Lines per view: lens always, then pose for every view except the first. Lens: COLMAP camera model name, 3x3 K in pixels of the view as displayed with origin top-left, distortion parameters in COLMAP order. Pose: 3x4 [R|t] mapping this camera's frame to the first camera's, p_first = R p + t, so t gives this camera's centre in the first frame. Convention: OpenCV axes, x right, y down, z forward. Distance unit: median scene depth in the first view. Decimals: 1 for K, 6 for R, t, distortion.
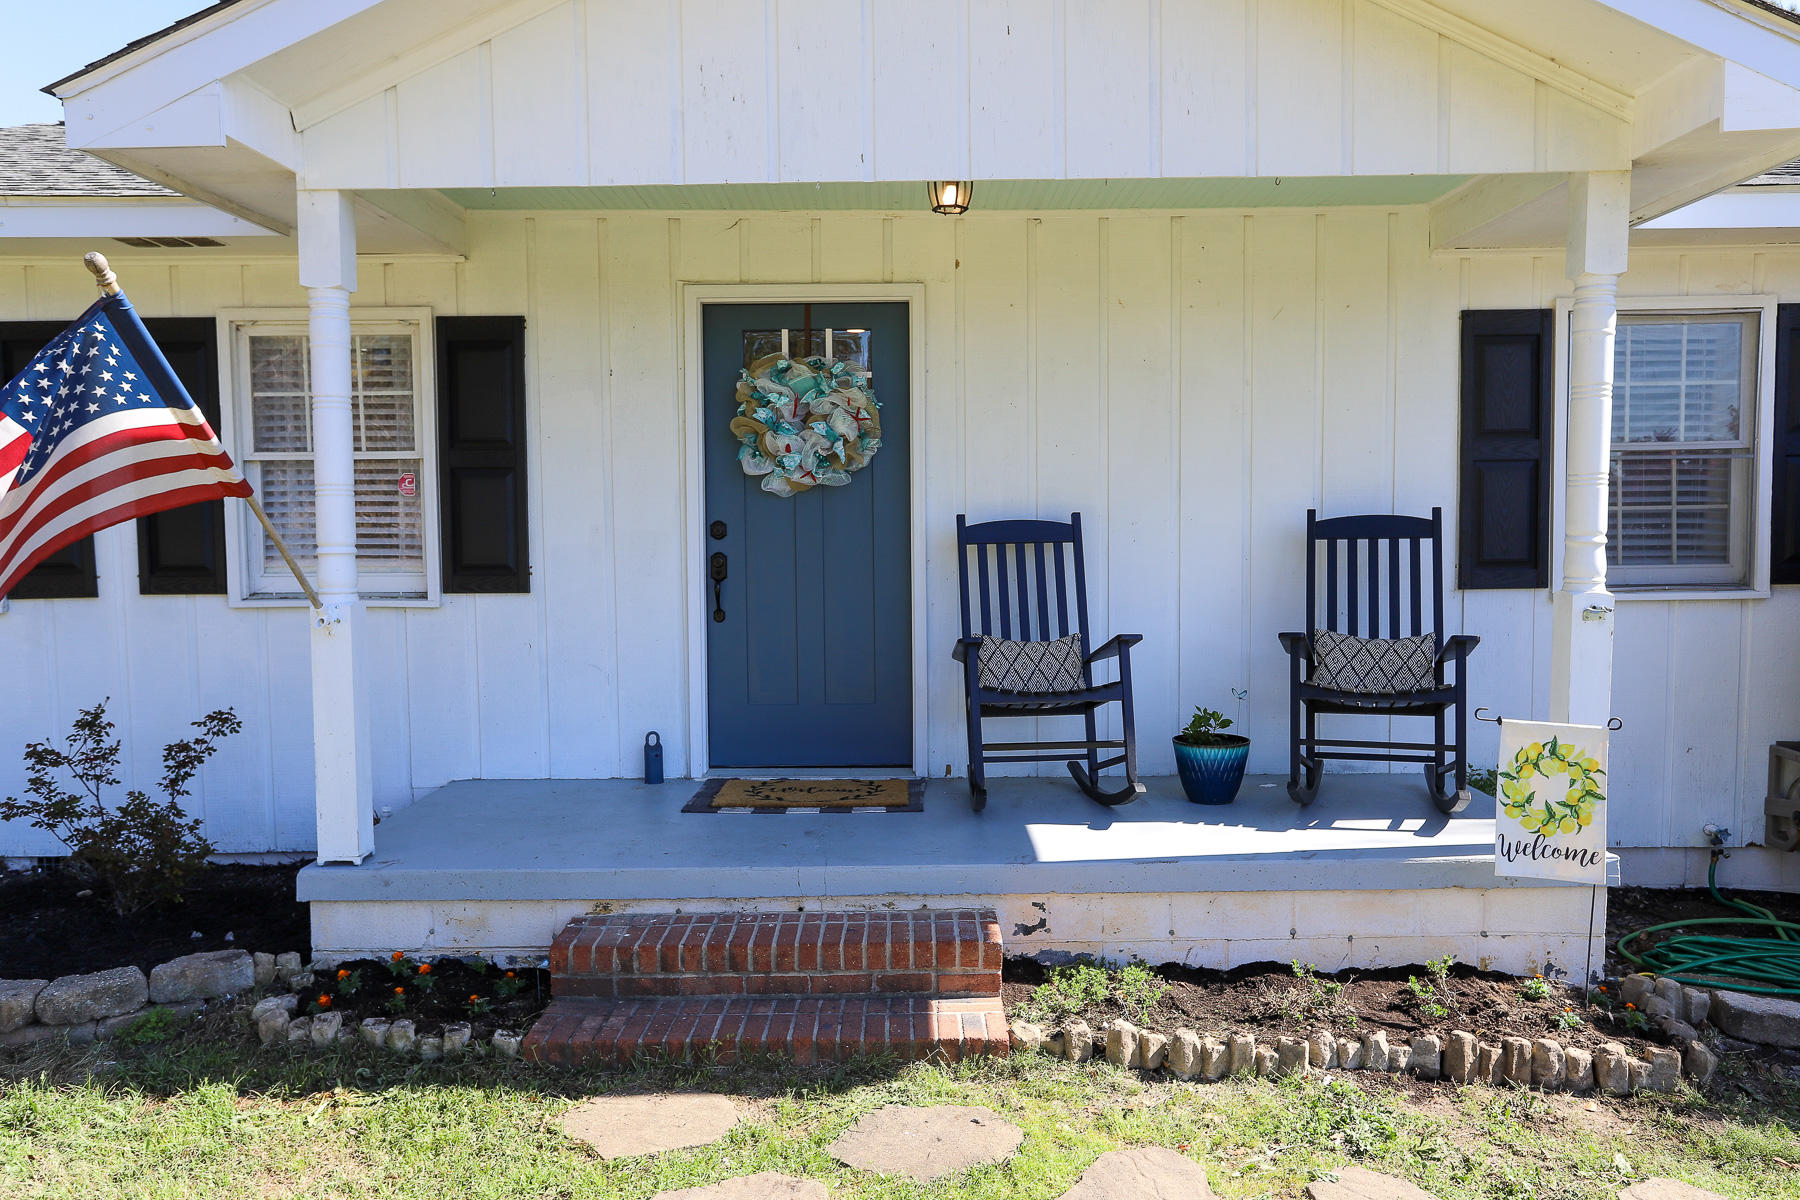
lens RADIAL K [[1312.6, 0, 897.2], [0, 1312.6, 591.3], [0, 0, 1]] dist [-0.023982, 0.038870]
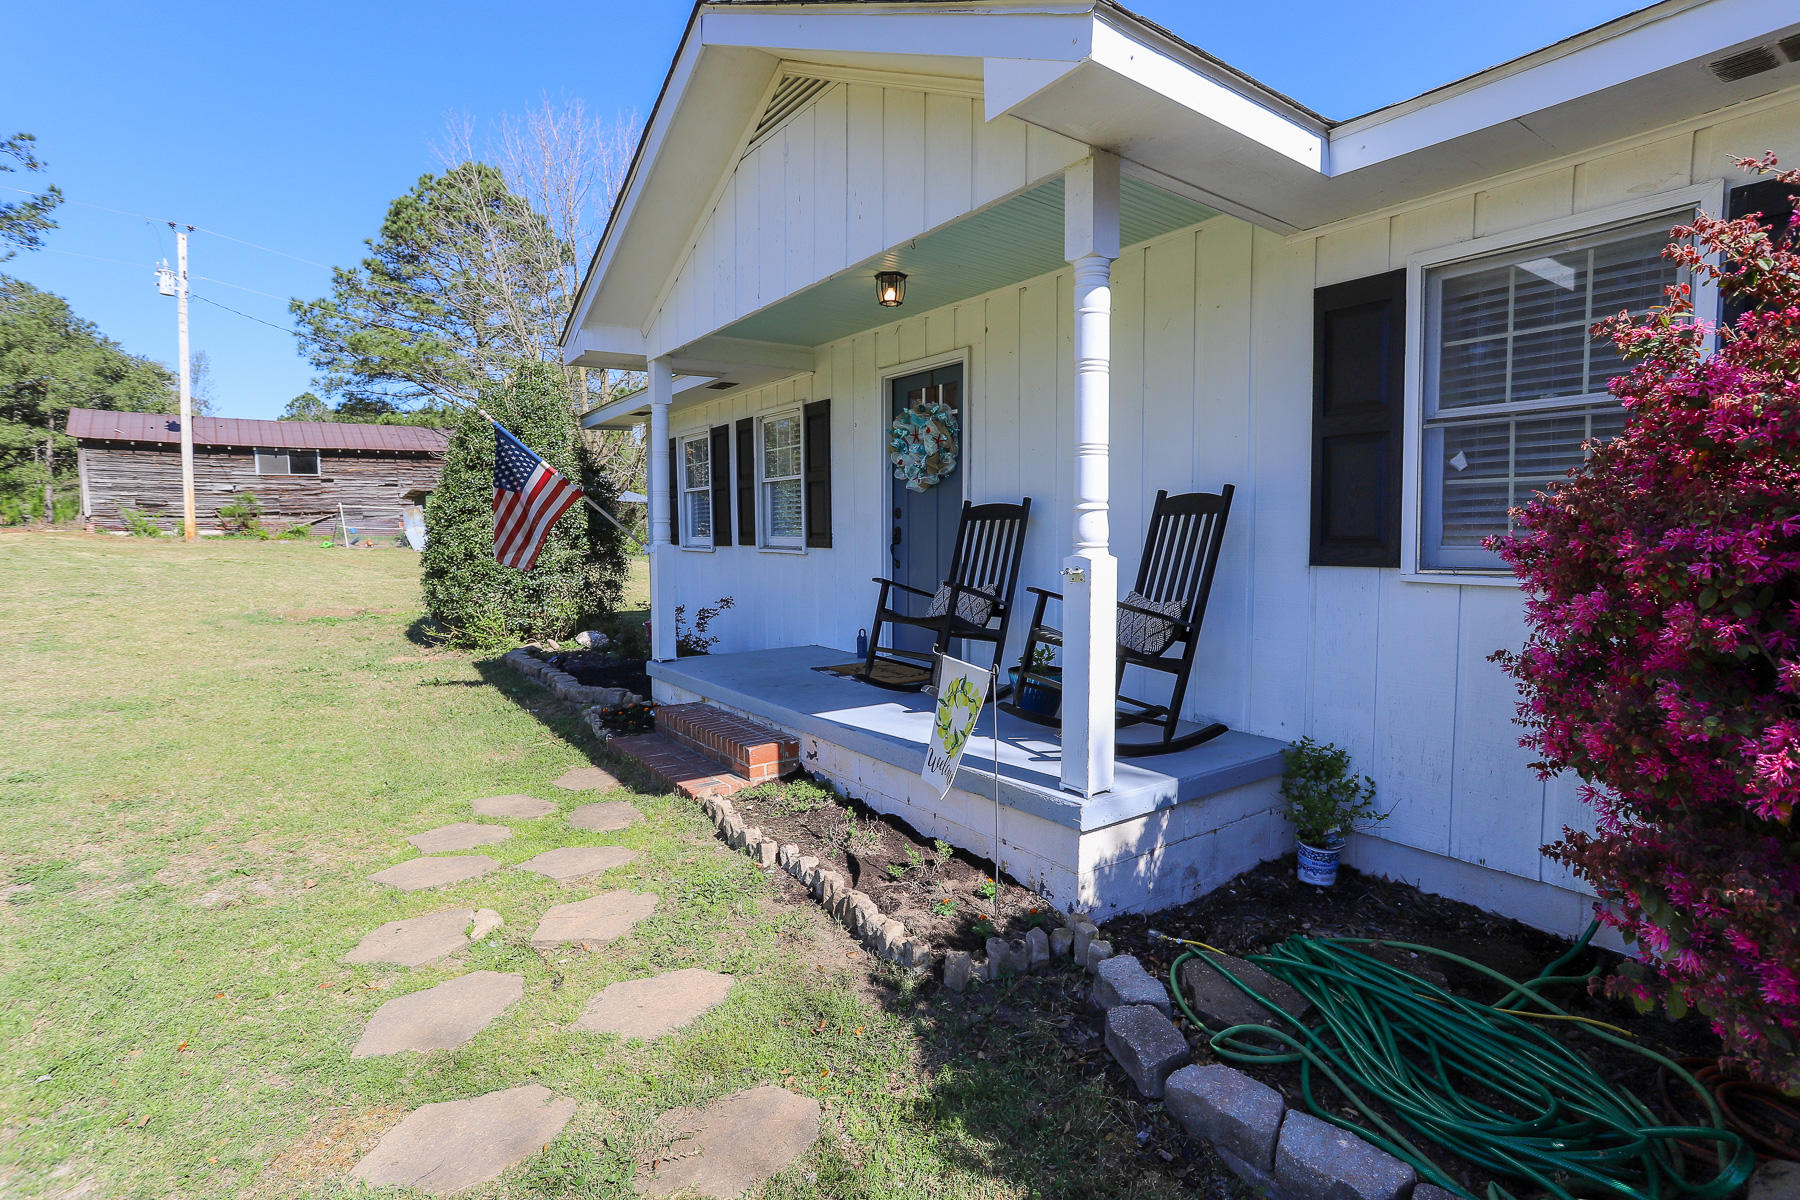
lens RADIAL K [[866.5, 0, 897.8], [0, 866.5, 590.6], [0, 0, 1]] dist [-0.066691, 0.035169]
pose [[0.594709, 0.061593, -0.801578, 0.799601], [-0.044173, 0.998058, 0.043917, 0.003245], [0.802727, 0.009291, 0.596274, 0.360158]]
